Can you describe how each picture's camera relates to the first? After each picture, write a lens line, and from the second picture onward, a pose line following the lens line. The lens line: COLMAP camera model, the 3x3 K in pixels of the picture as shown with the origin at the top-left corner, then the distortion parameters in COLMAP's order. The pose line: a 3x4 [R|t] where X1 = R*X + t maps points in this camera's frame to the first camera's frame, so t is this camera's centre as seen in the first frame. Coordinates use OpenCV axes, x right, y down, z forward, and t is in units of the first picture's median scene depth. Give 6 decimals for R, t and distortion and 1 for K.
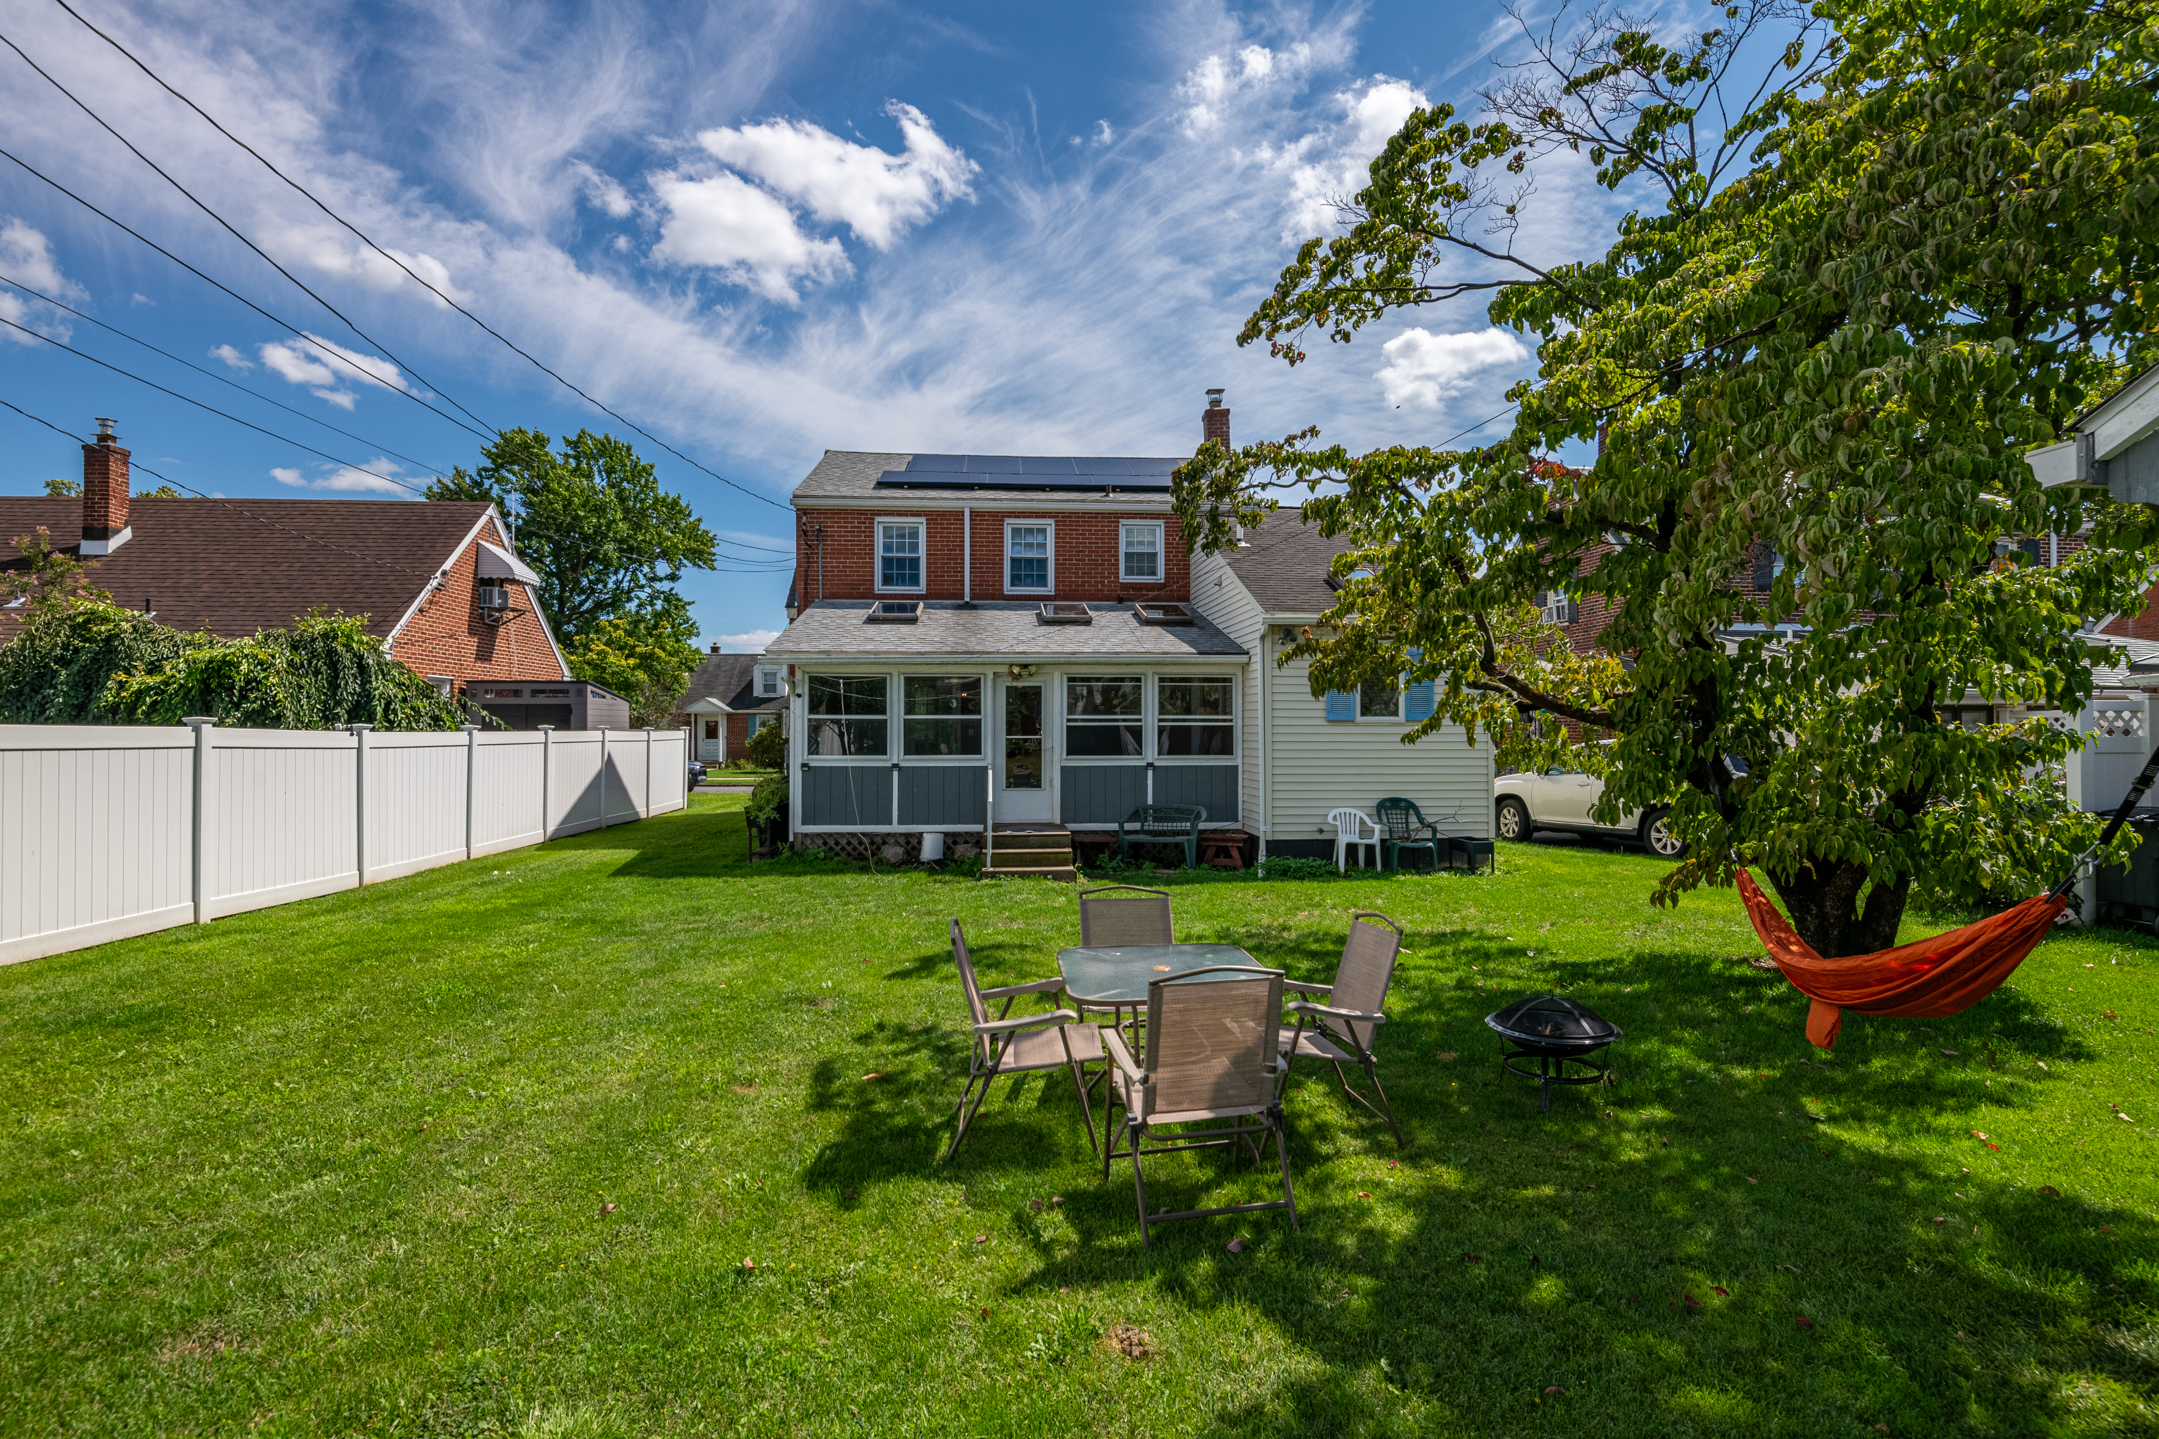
lens RADIAL K [[1047.2, 0, 1076.0], [0, 1047.2, 713.4], [0, 0, 1]] dist [-0.001662, -0.007642]
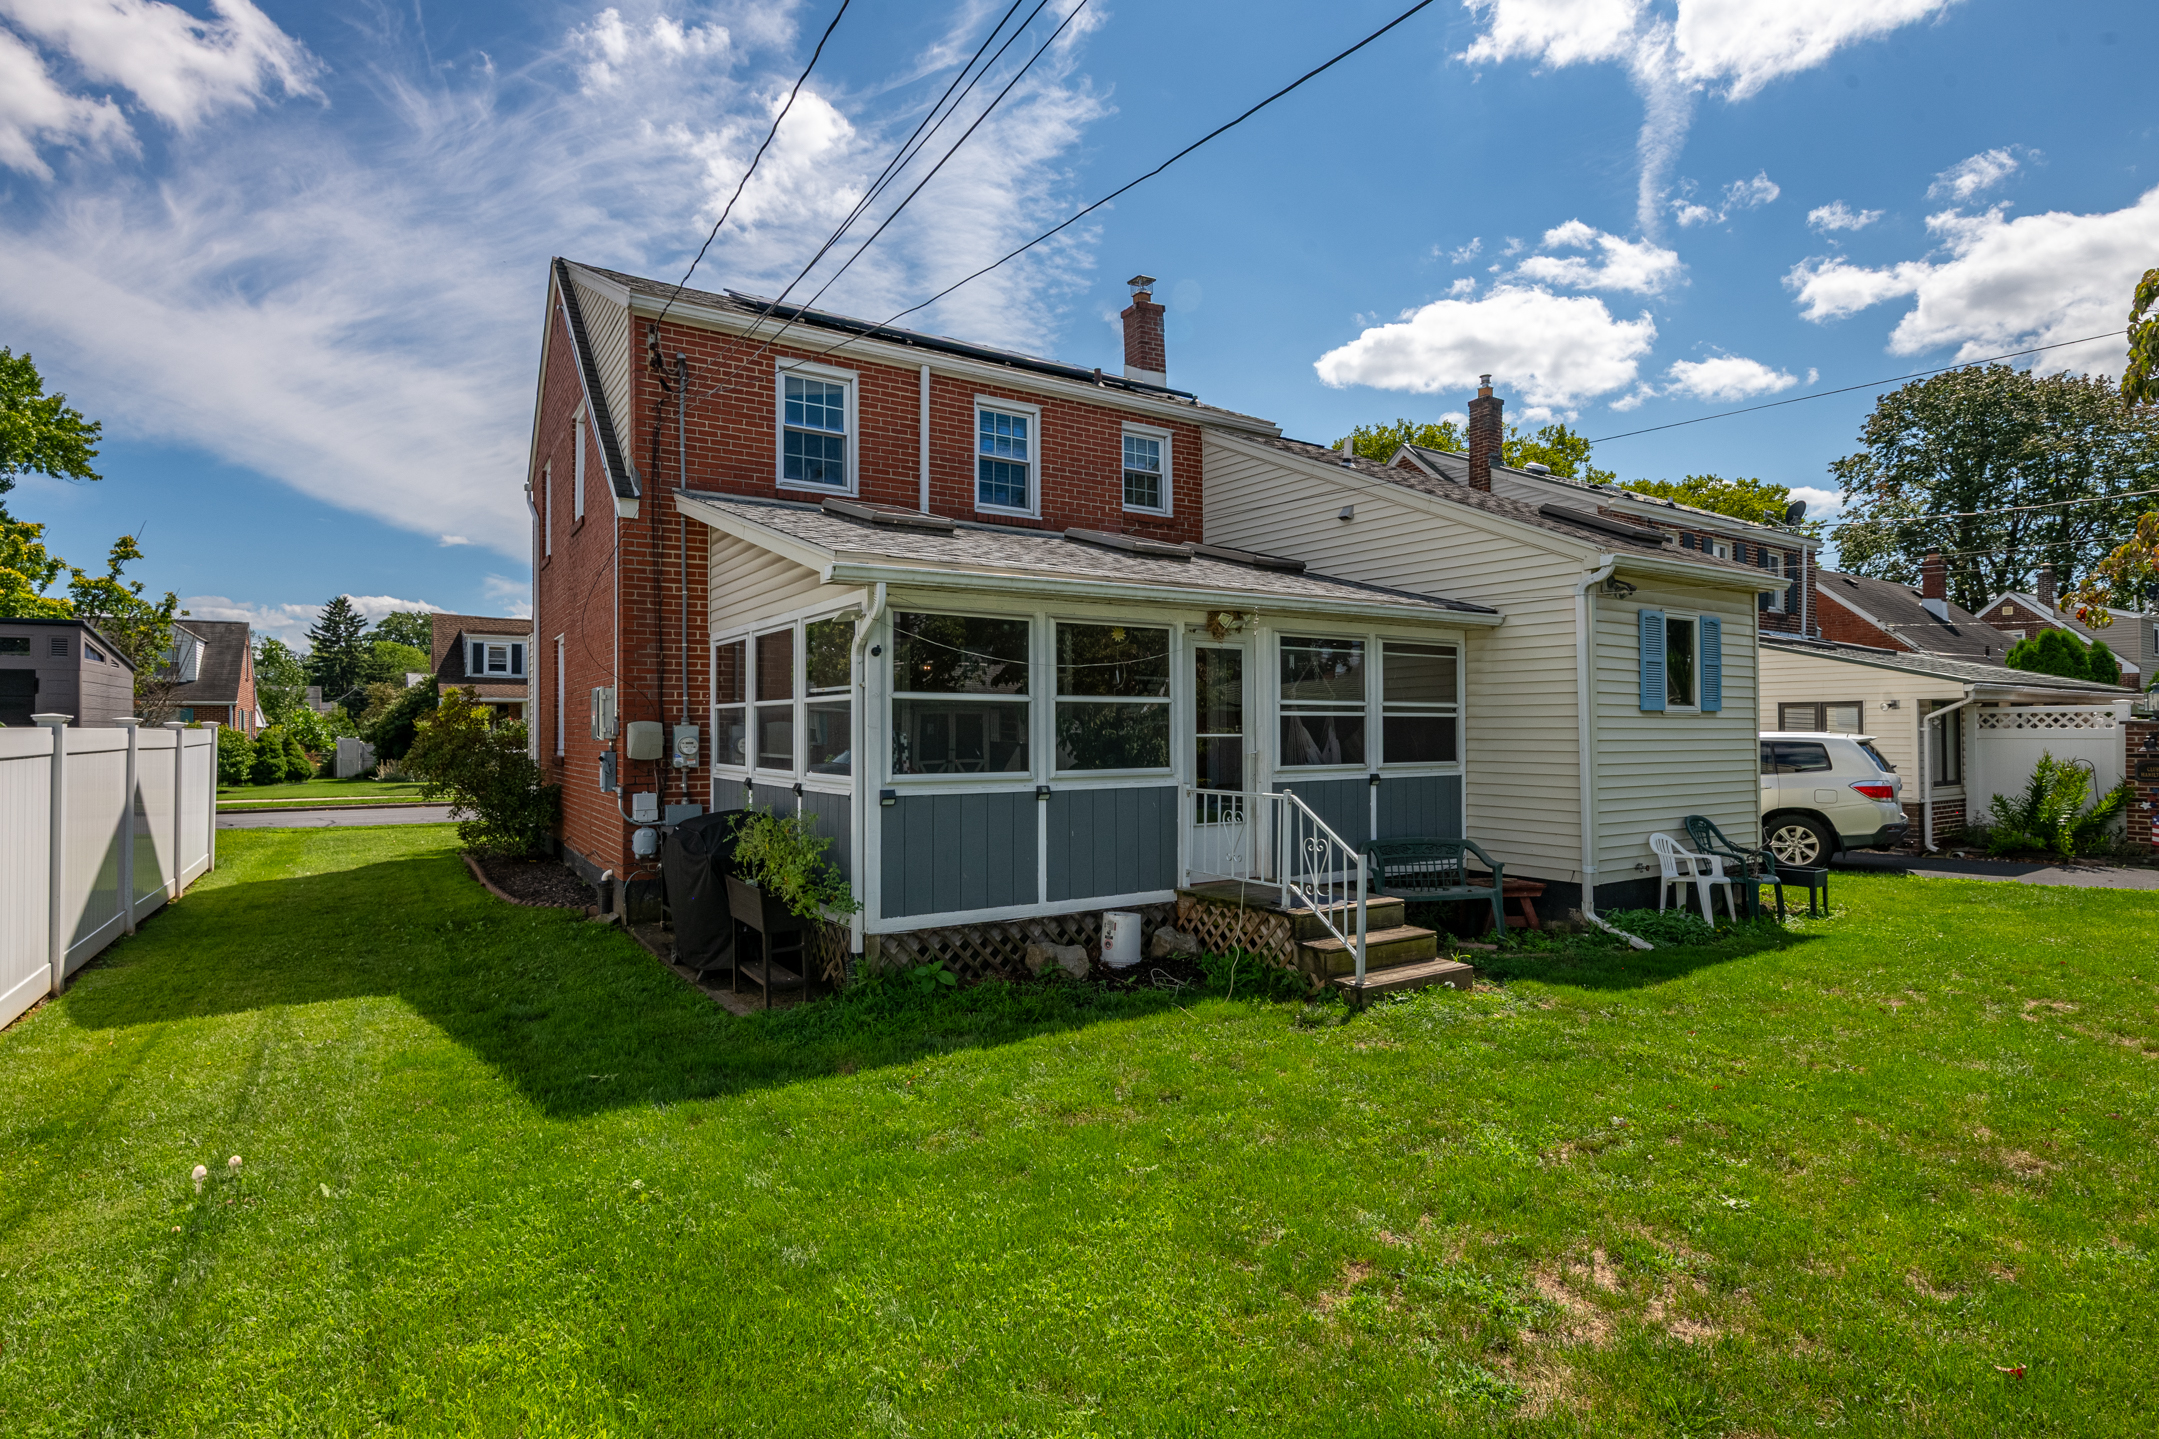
lens RADIAL K [[1061.5, 0, 1076.8], [0, 1061.5, 721.1], [0, 0, 1]] dist [0.000911, -0.000273]
pose [[0.883852, 0.002452, 0.467760, -0.399105], [-0.005536, 0.999971, 0.005219, 0.011702], [-0.467734, -0.007203, 0.883840, 0.505202]]
